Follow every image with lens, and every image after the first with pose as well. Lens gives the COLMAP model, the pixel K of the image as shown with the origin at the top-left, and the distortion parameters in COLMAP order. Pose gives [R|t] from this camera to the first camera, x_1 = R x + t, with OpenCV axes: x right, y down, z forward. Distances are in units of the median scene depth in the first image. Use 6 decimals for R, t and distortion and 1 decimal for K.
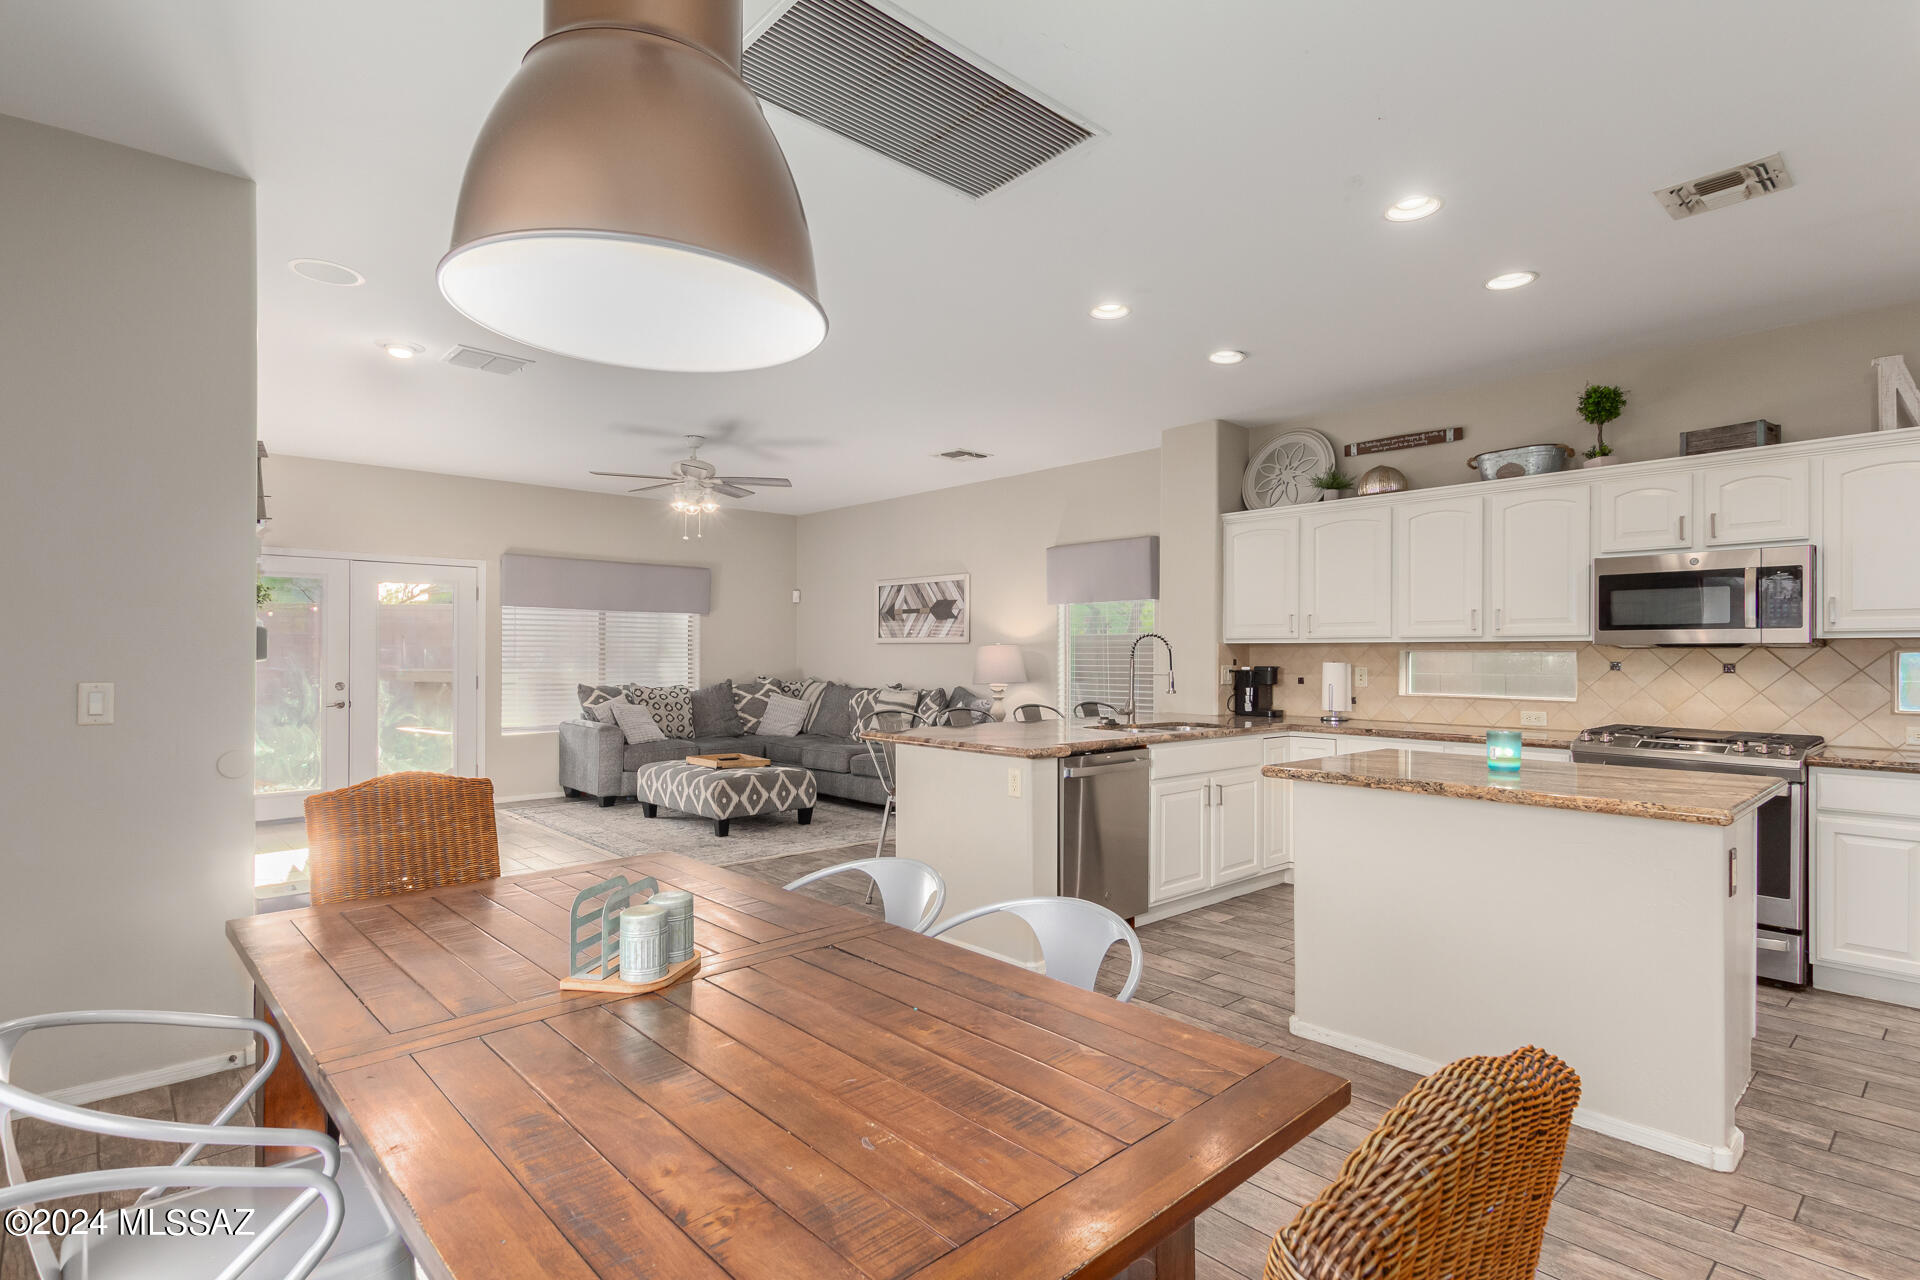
lens RADIAL K [[940.1, 0, 979.4], [0, 940.1, 655.1], [0, 0, 1]] dist [0.018047, -0.003431]
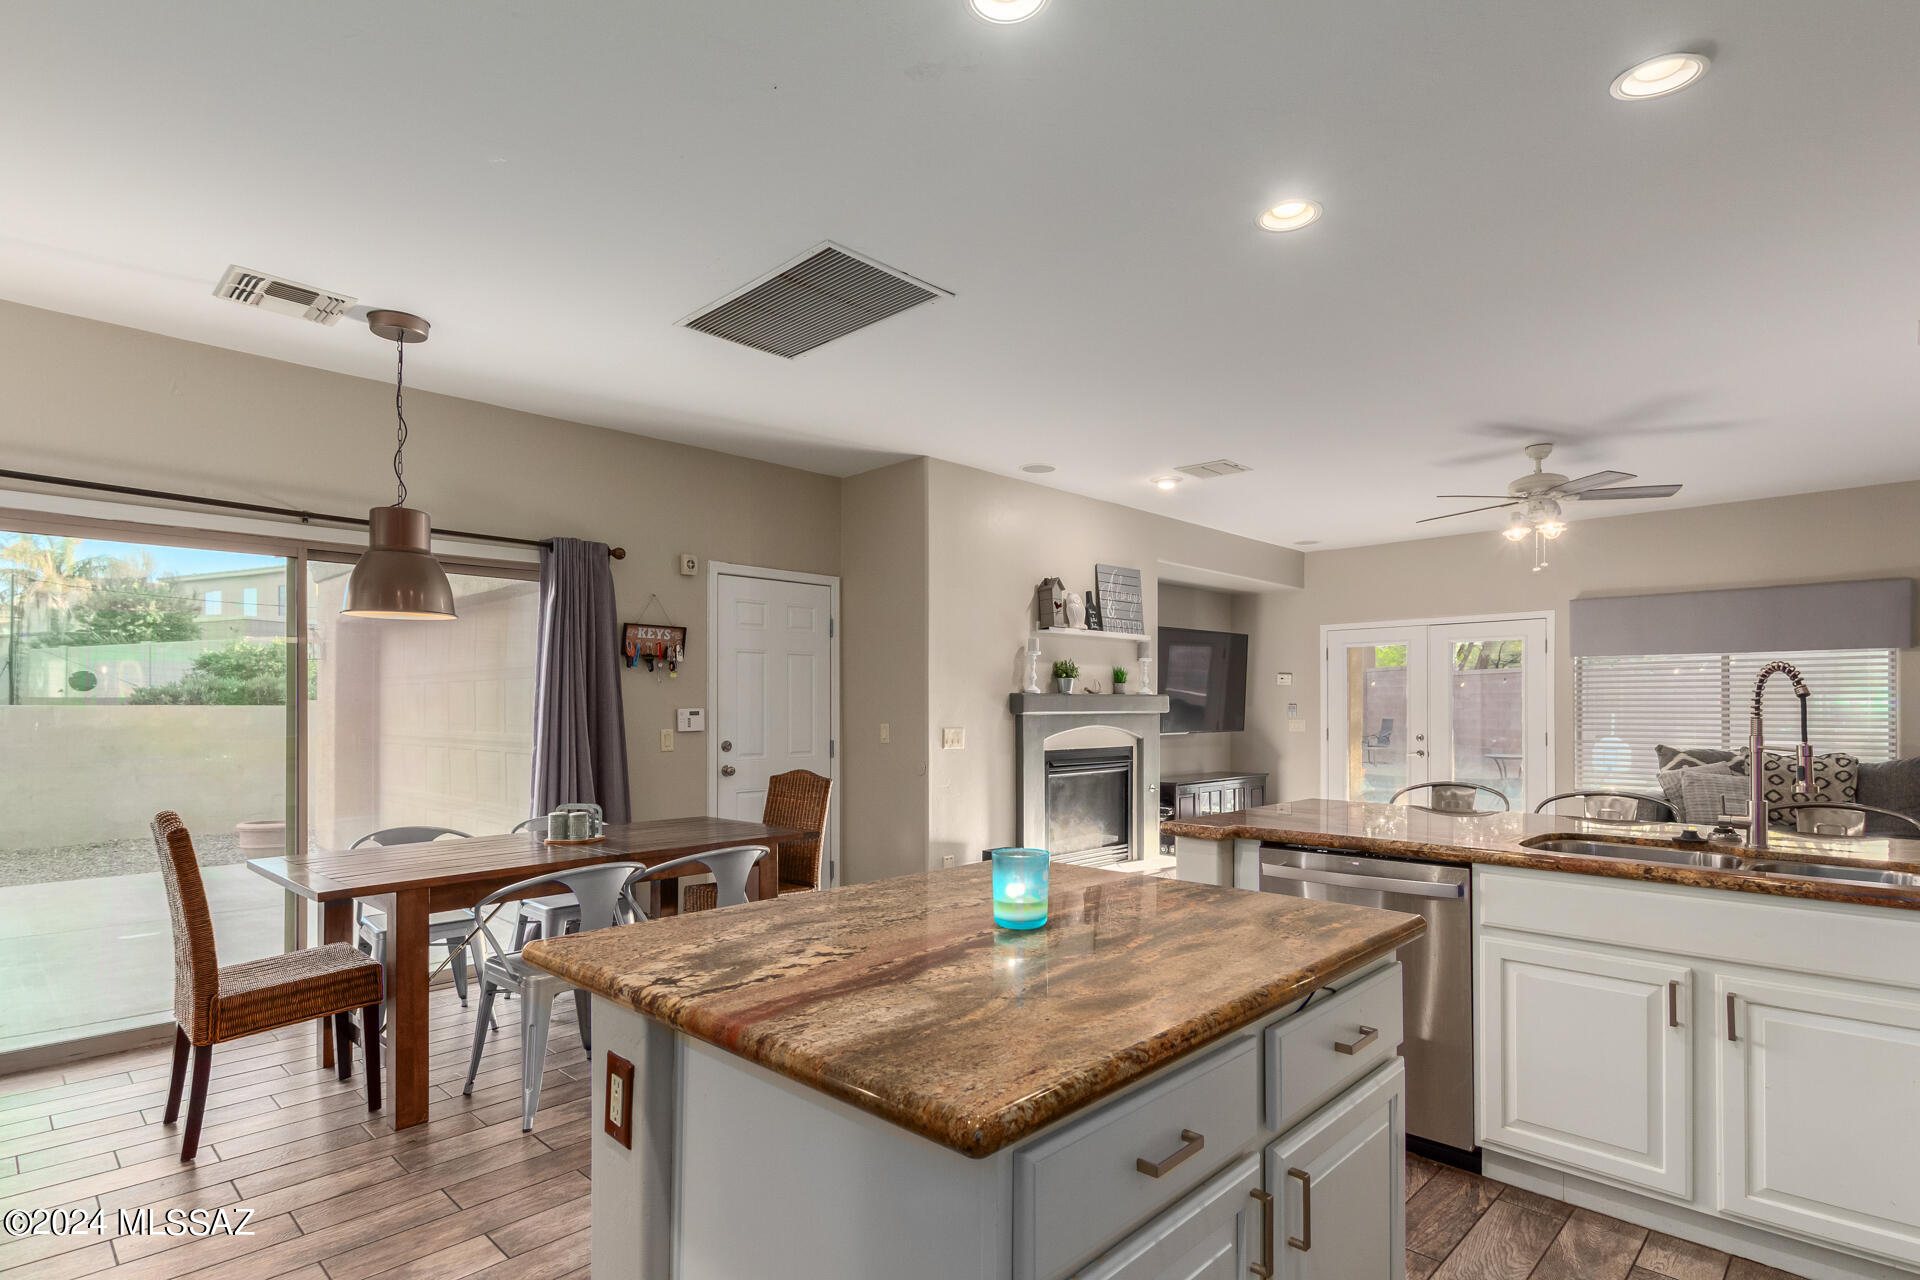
lens RADIAL K [[940.1, 0, 963.0], [0, 940.1, 727.4], [0, 0, 1]] dist [0.018047, -0.003431]
pose [[0.034823, 0.021672, -0.999158, 0.497675], [-0.003870, 0.999760, 0.021550, 0.000291], [0.999386, 0.003116, 0.034899, 0.442593]]
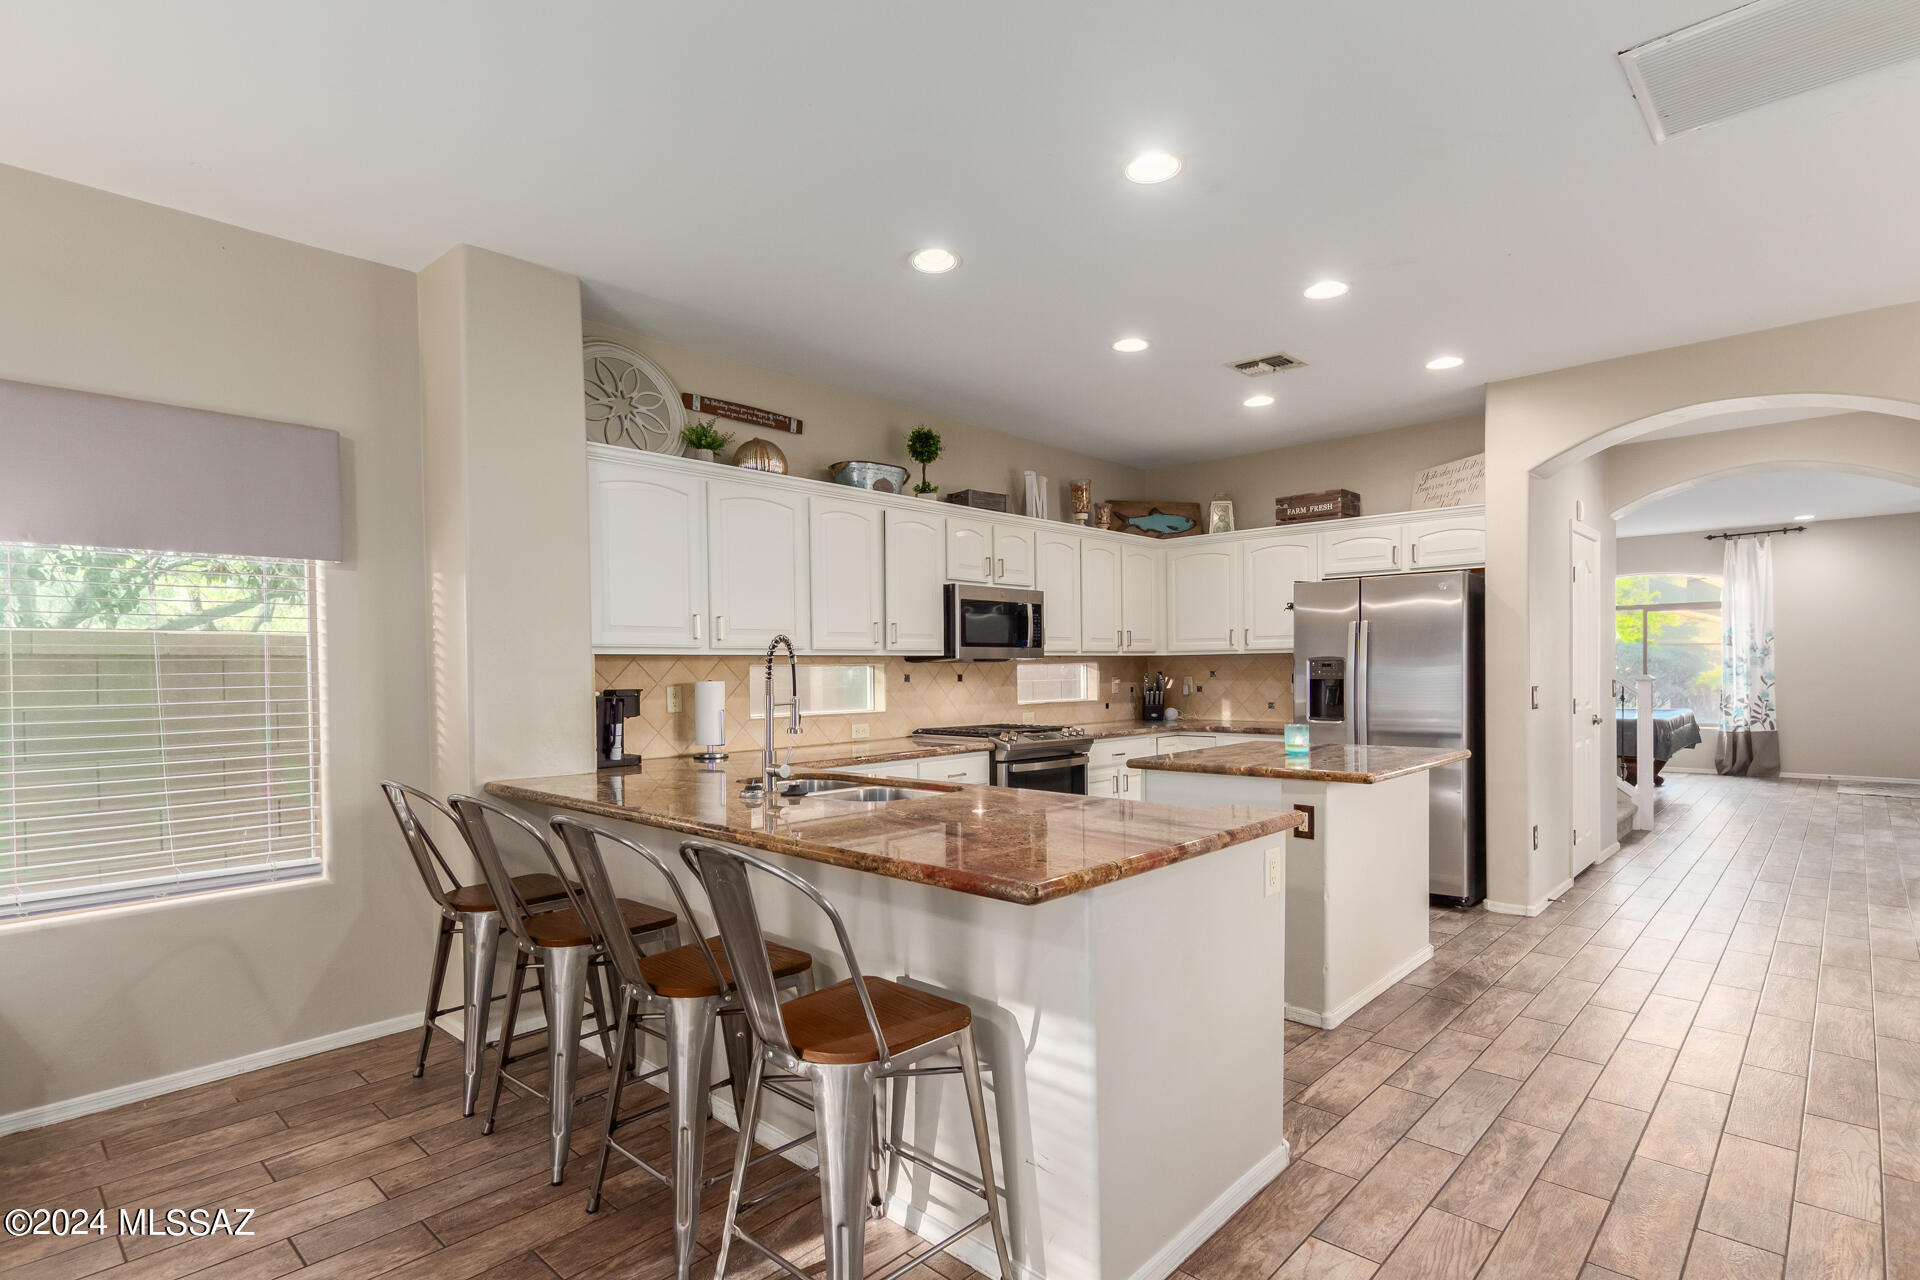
lens RADIAL K [[940.1, 0, 966.5], [0, 940.1, 686.4], [0, 0, 1]] dist [0.018047, -0.003431]
pose [[-0.064835, -0.020119, 0.997693, -0.320766], [0.011637, 0.999714, 0.020916, -0.000774], [-0.997828, 0.012966, -0.064582, 0.712103]]
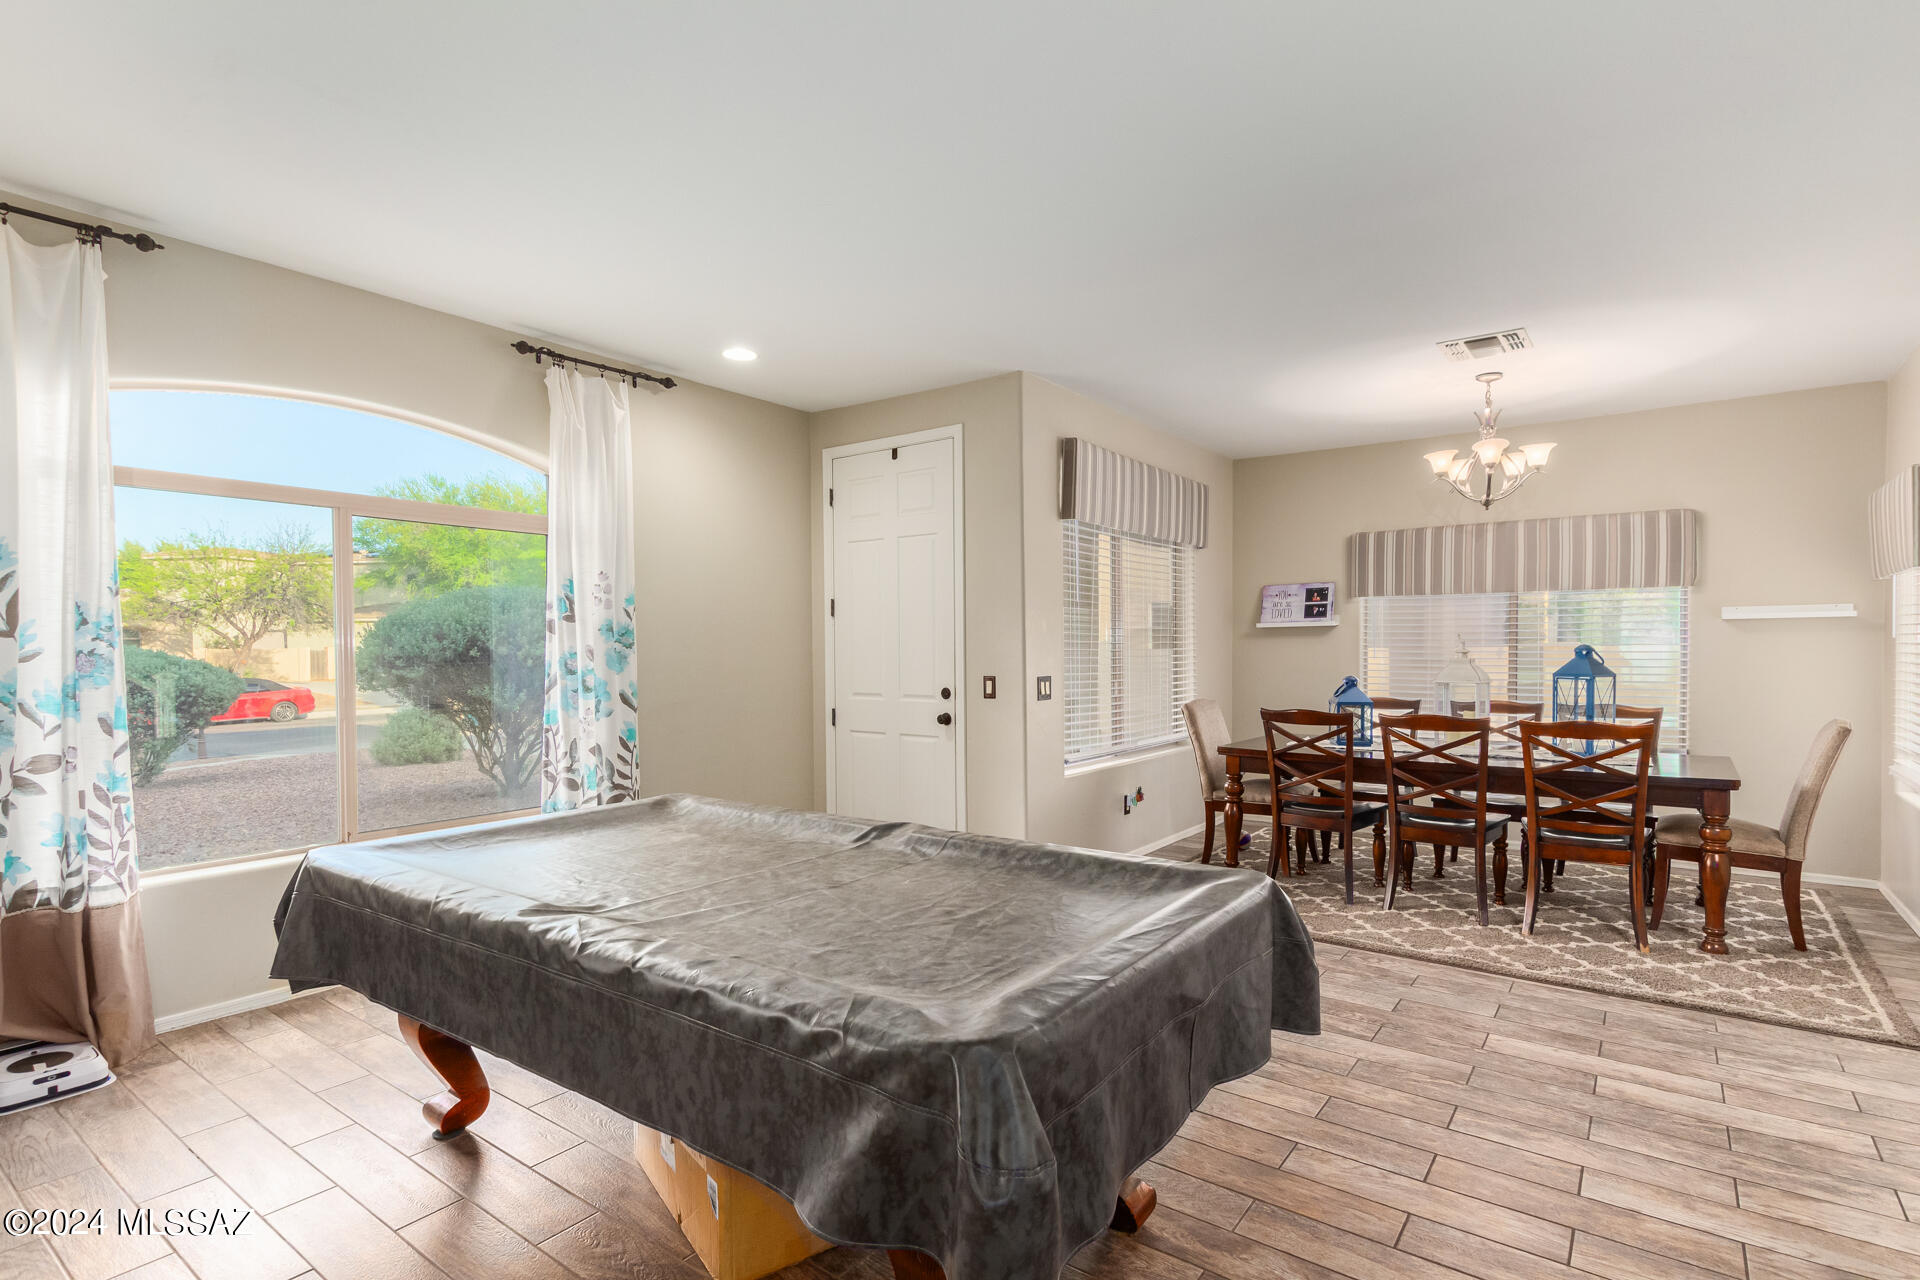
lens RADIAL K [[940.1, 0, 956.9], [0, 940.1, 656.0], [0, 0, 1]] dist [0.018047, -0.003431]
pose [[-0.985299, 0.006832, -0.170702, 0.989111], [0.005218, 0.999937, 0.009901, -0.001936], [0.170759, 0.008865, -0.985273, 0.046395]]
